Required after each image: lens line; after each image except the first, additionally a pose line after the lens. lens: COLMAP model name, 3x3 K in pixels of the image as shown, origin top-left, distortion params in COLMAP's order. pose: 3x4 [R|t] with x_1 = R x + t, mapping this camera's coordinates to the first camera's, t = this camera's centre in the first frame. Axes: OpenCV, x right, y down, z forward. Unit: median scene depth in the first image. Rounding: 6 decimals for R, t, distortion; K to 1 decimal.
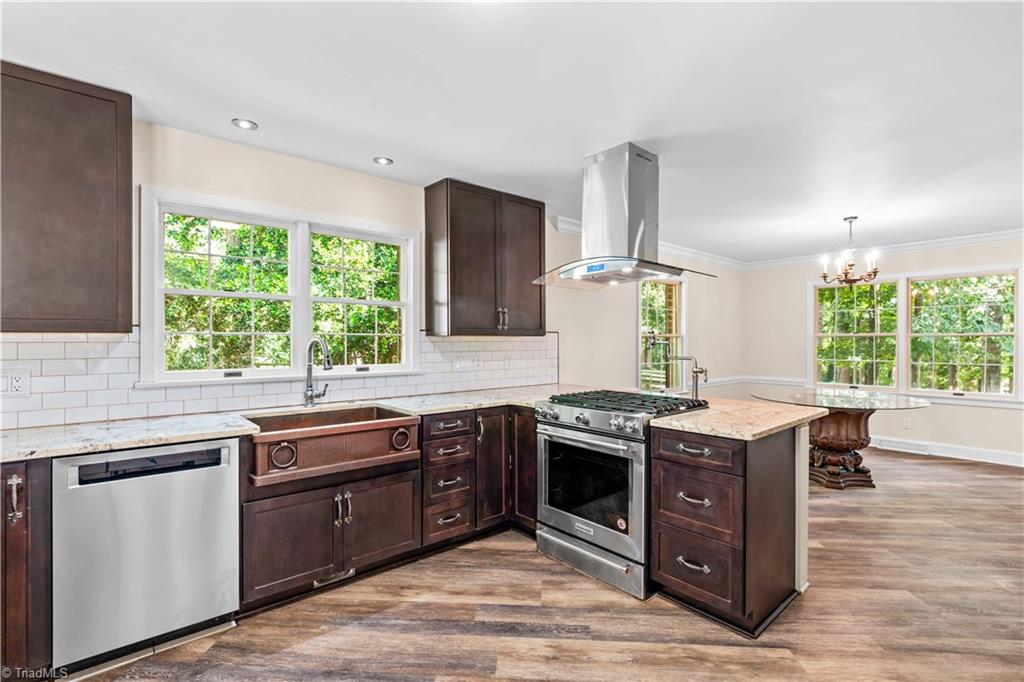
lens RADIAL K [[464.5, 0, 512.0], [0, 464.5, 341.0], [0, 0, 1]] dist [-0.003351, -0.000069]
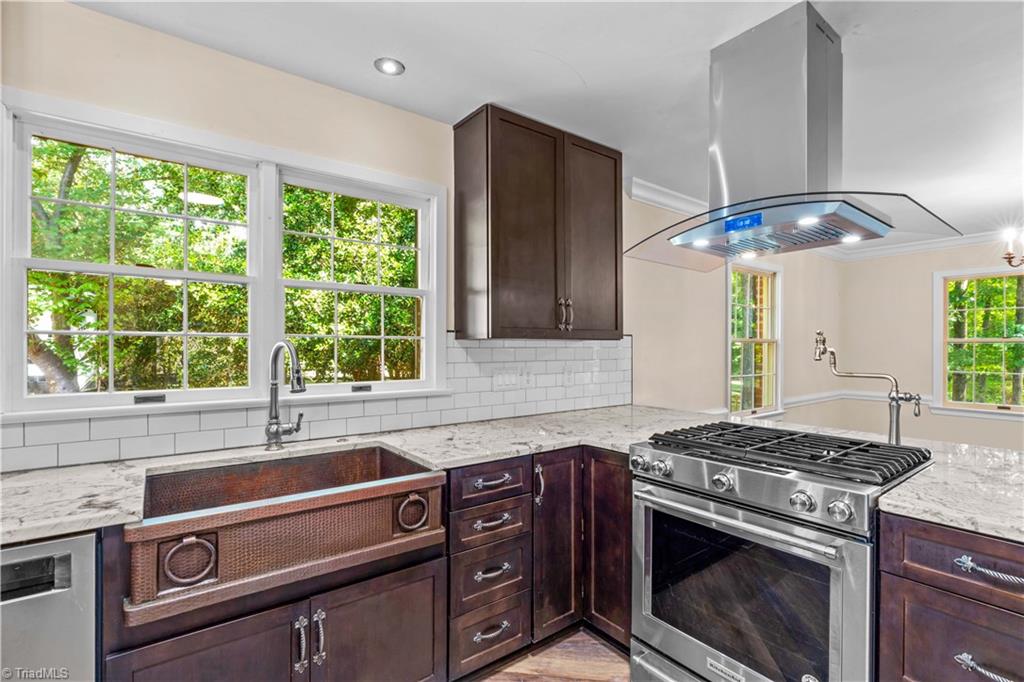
lens RADIAL K [[470.6, 0, 515.5], [0, 470.6, 345.2], [0, 0, 1]] dist [-0.000271, -0.000026]
pose [[0.998394, 0.002060, -0.056608, -0.066315], [-0.002277, 0.999990, -0.003768, 0.000199], [0.056600, 0.003891, 0.998389, 0.361232]]
